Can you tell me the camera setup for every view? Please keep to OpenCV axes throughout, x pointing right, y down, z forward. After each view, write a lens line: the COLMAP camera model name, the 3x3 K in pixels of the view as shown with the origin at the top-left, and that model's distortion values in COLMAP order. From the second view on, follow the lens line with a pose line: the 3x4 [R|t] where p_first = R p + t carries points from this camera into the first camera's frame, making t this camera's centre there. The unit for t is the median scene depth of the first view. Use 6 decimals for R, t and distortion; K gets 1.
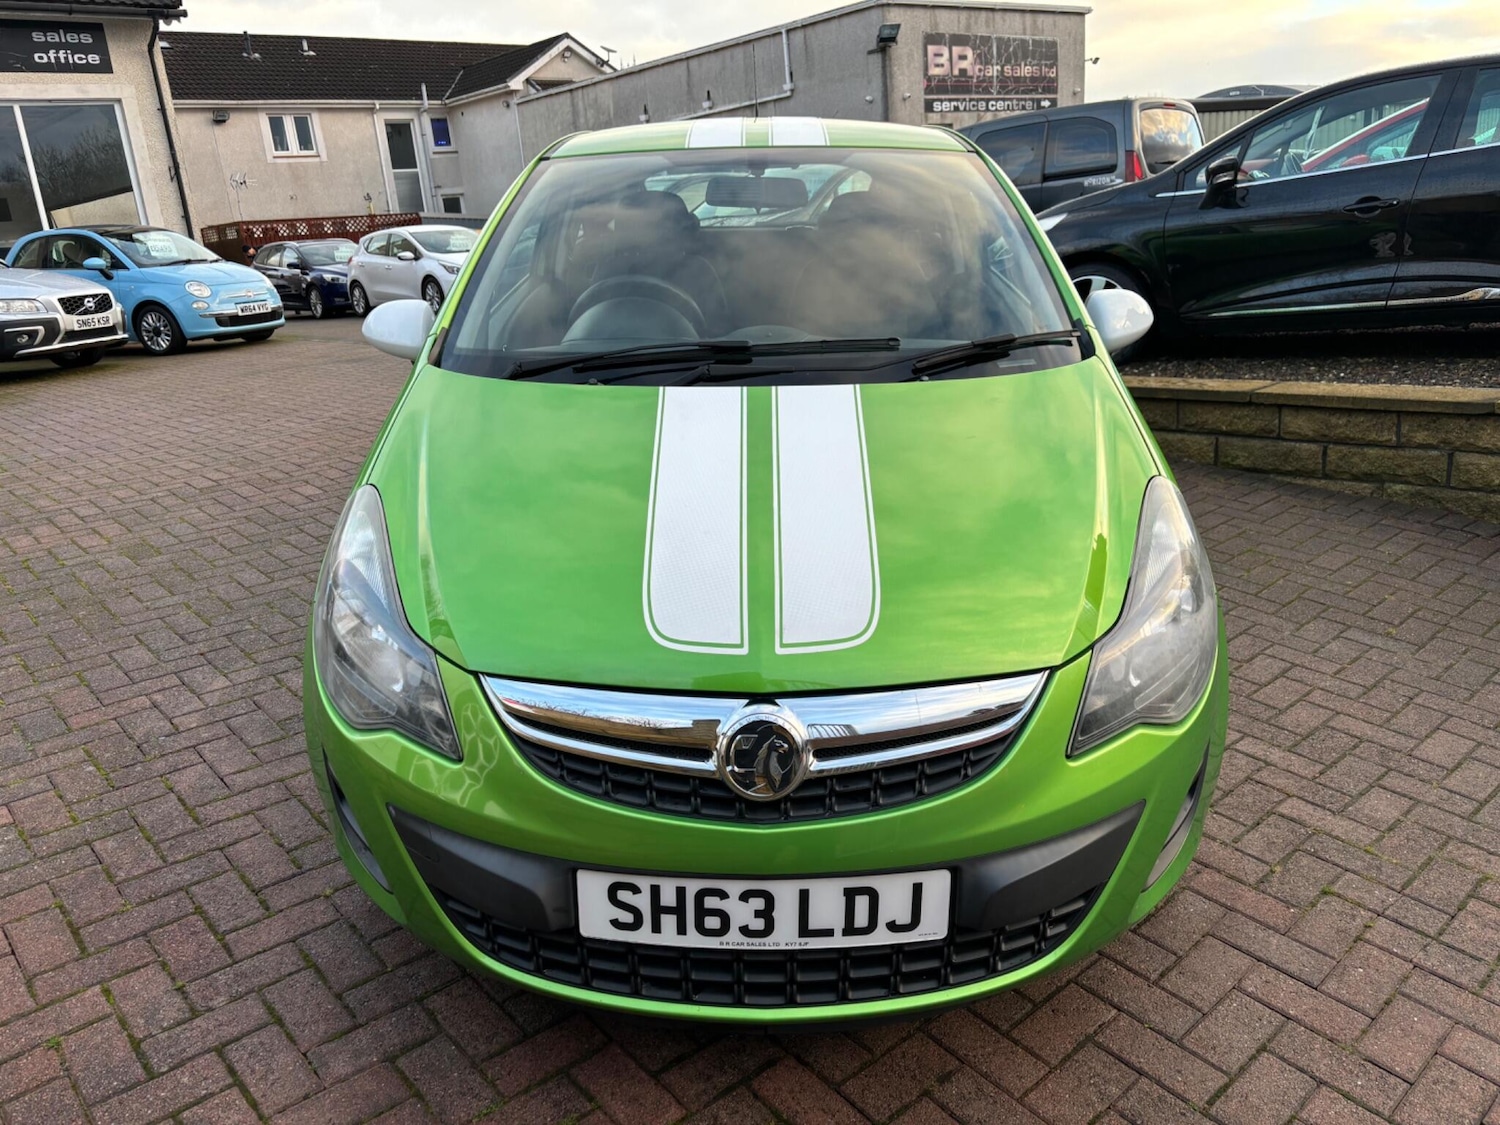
lens RADIAL K [[1130.6, 0, 738.0], [0, 1130.6, 569.6], [0, 0, 1]] dist [0.055663, -0.060592]
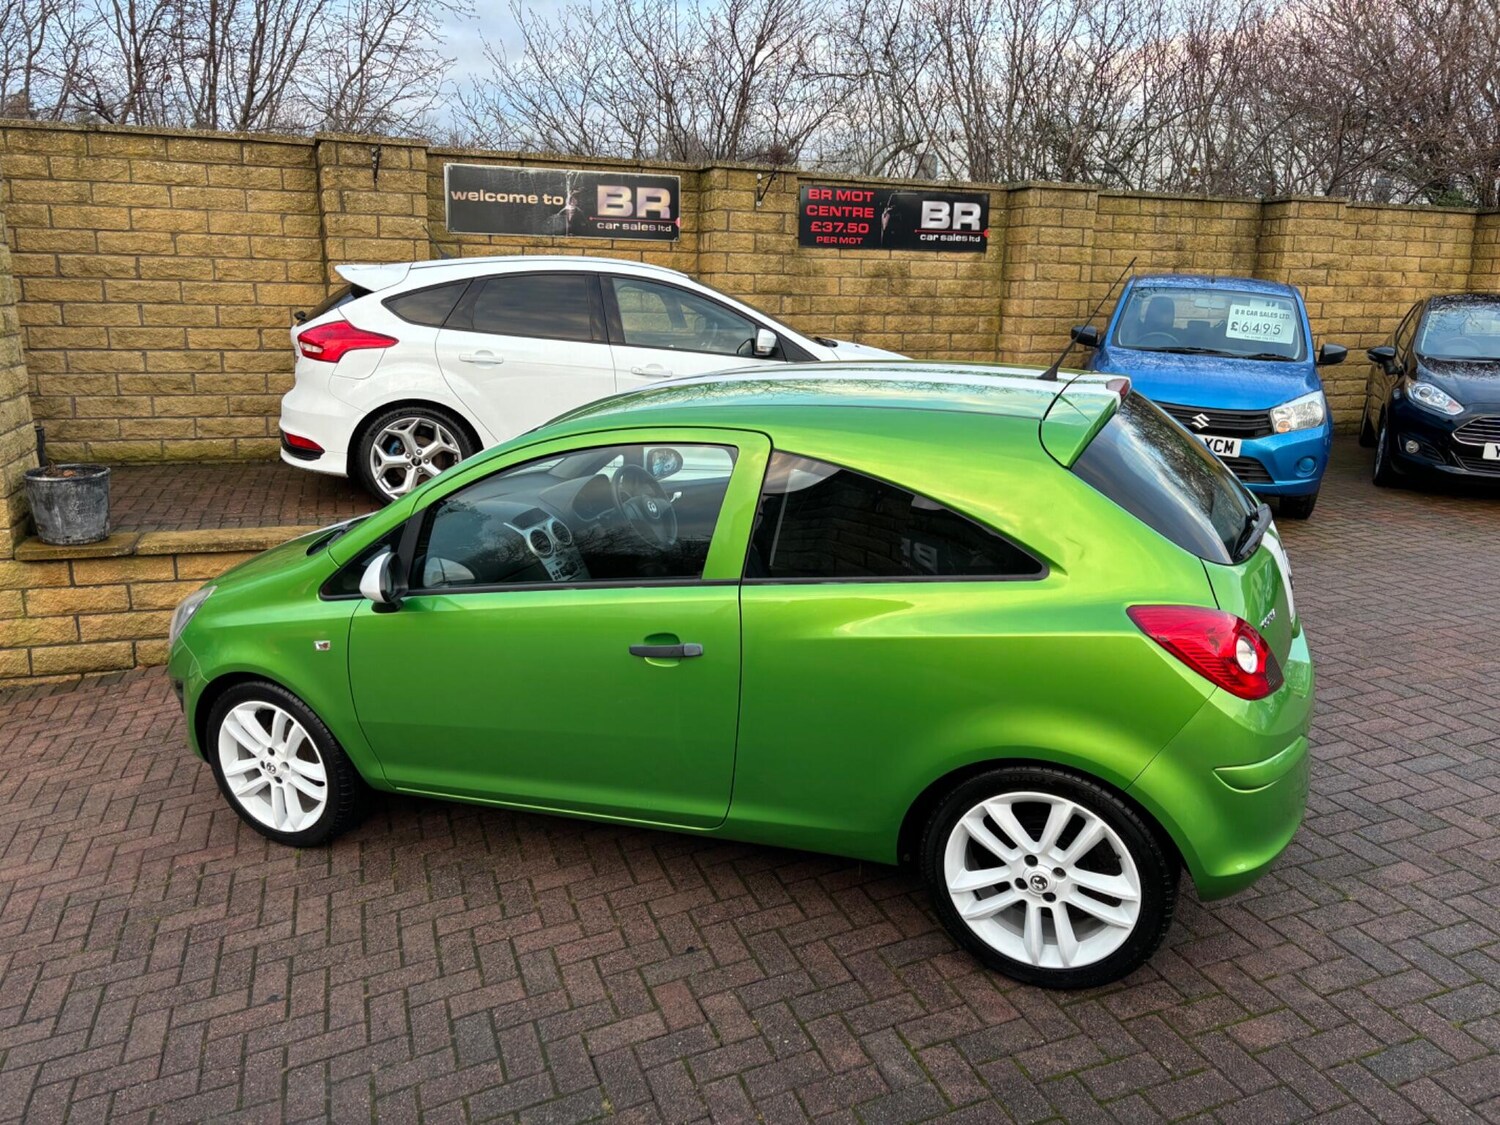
lens RADIAL K [[1139.2, 0, 736.8], [0, 1139.2, 556.9], [0, 0, 1]] dist [0.046172, -0.048012]
pose [[-0.387607, 0.288425, -0.875541, 0.317357], [-0.253200, 0.879949, 0.401970, -0.210174], [0.886369, 0.377493, -0.268045, 0.419356]]
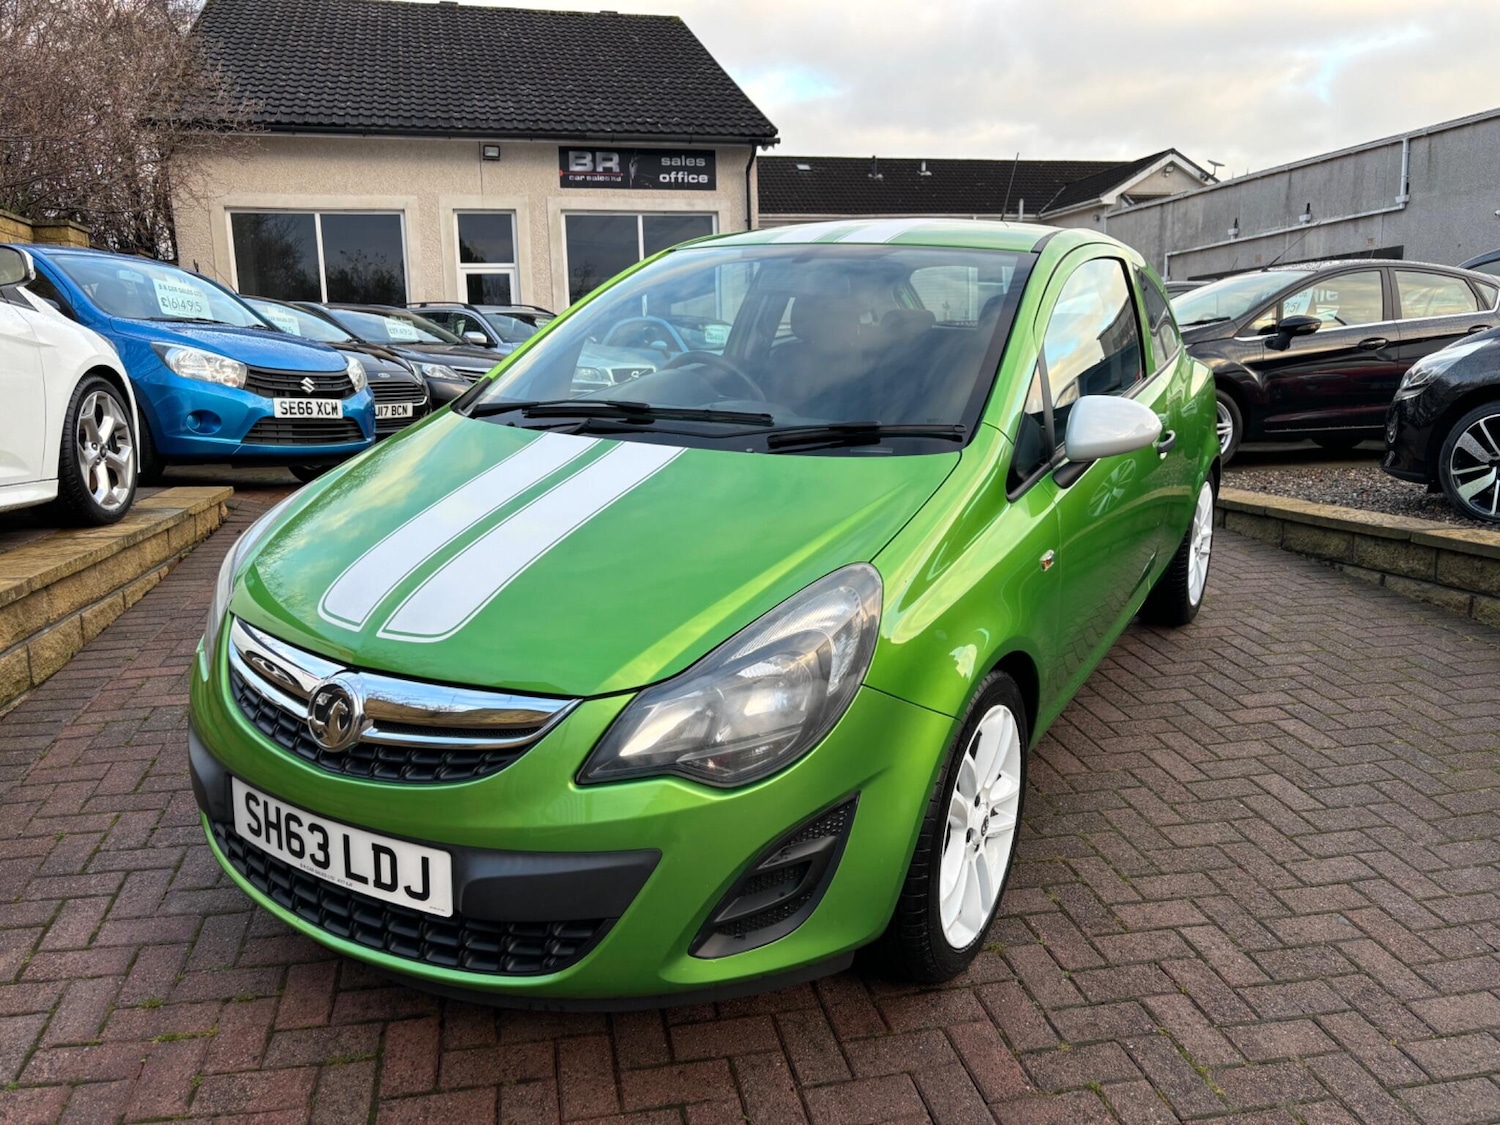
lens RADIAL K [[1135.2, 0, 742.0], [0, 1135.2, 558.2], [0, 0, 1]] dist [0.036687, -0.028977]
pose [[0.870655, 0.148355, -0.468988, 0.132965], [-0.193634, 0.979823, -0.049525, -0.002879], [0.452178, 0.133931, 0.881815, 0.014888]]
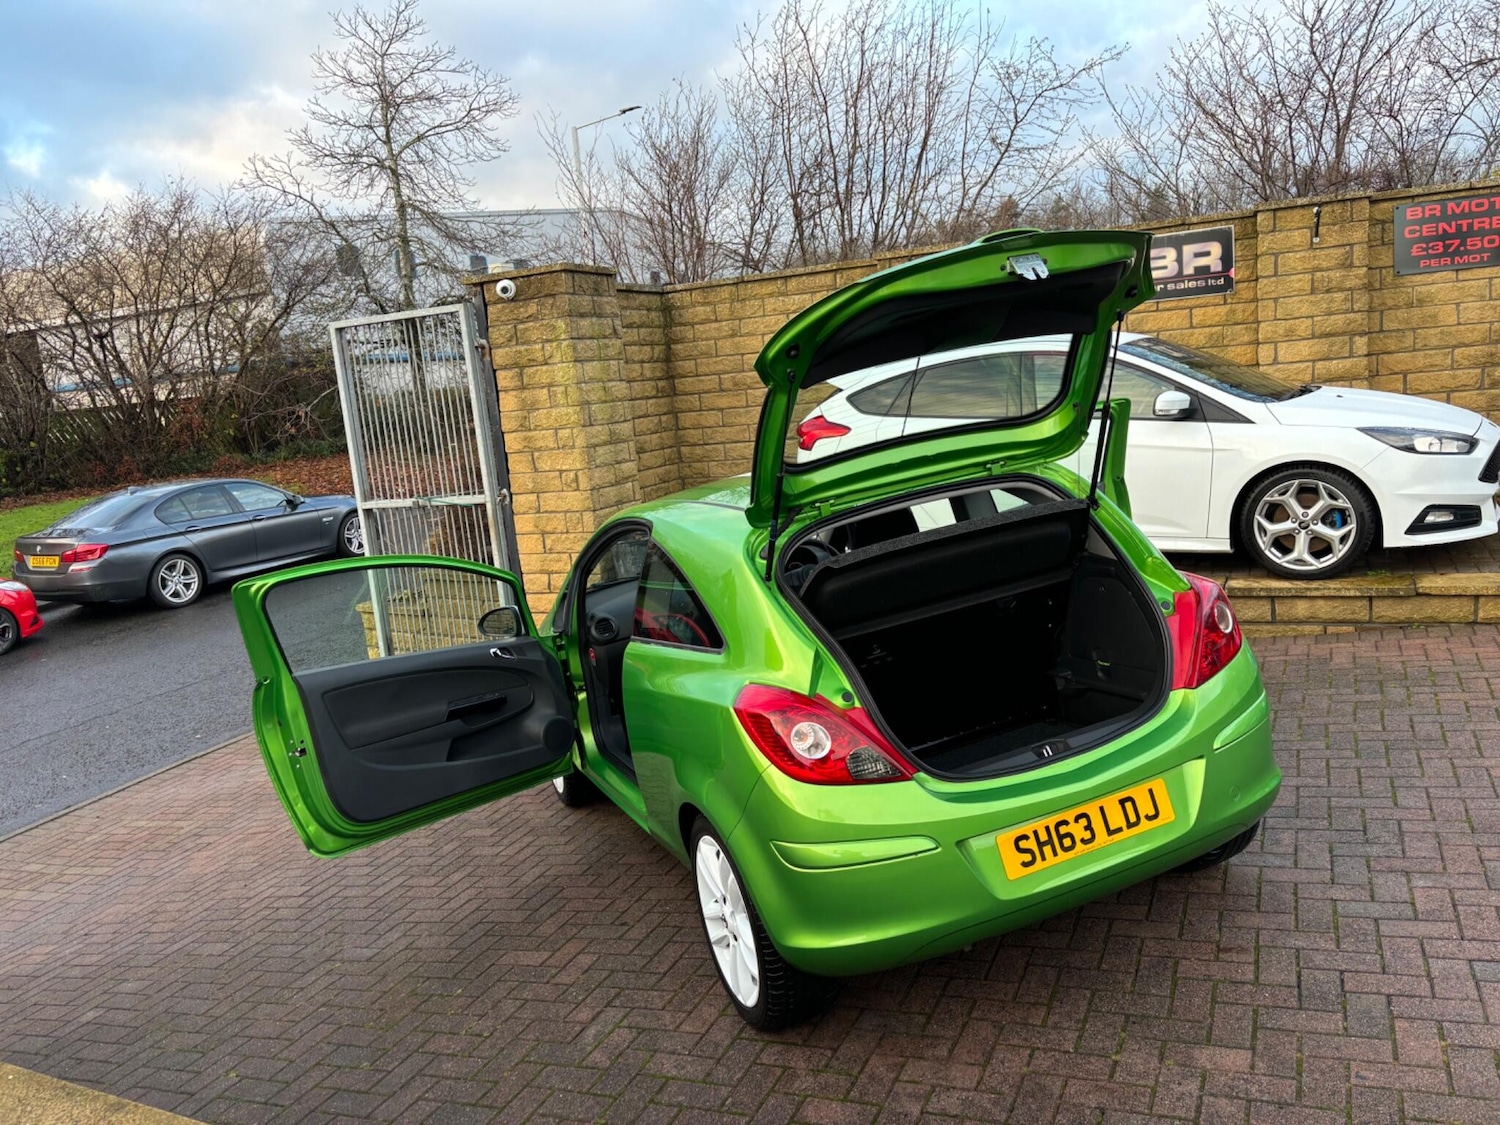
lens RADIAL K [[1123.2, 0, 761.9], [0, 1123.2, 568.1], [0, 0, 1]] dist [0.060786, -0.056743]
pose [[-0.902344, 0.235397, -0.361059, 0.160017], [0.048992, 0.888278, 0.456685, -0.271462], [0.428223, 0.394398, -0.813065, 0.642851]]
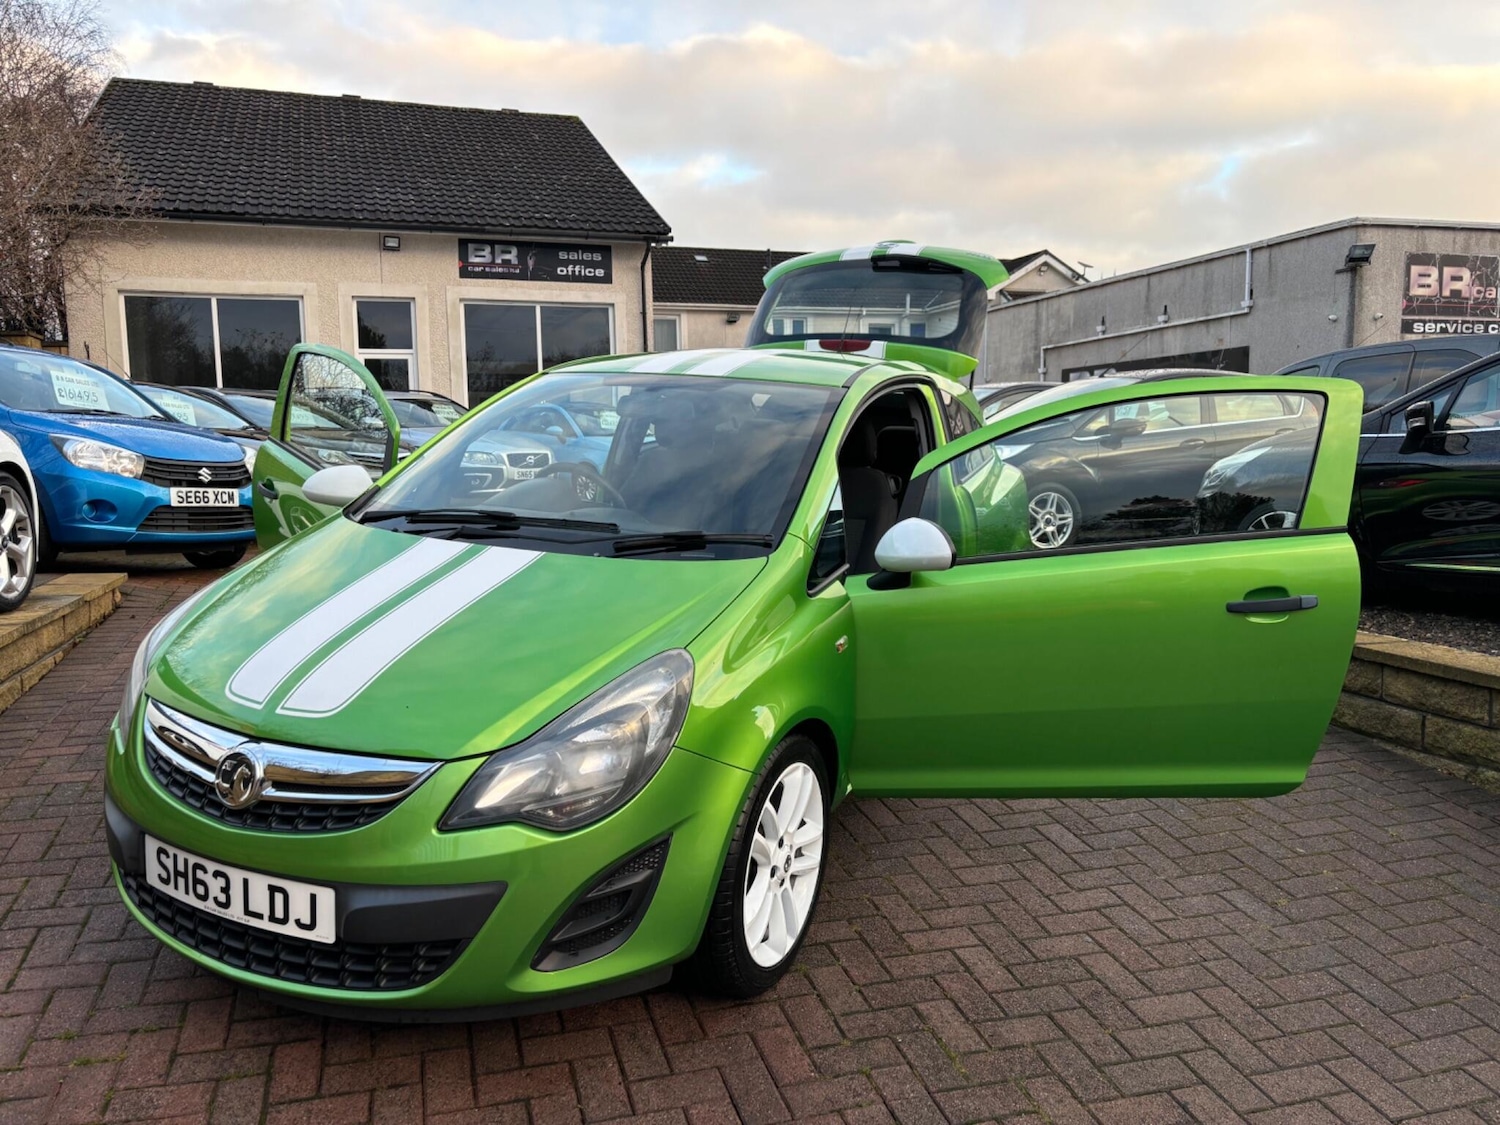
lens RADIAL K [[1133.8, 0, 742.6], [0, 1133.8, 567.7], [0, 0, 1]] dist [0.026054, -0.009014]
pose [[0.908076, 0.120092, -0.401218, 0.164889], [-0.183651, 0.975168, -0.123770, -0.005056], [0.376392, 0.186077, 0.907582, -0.019378]]
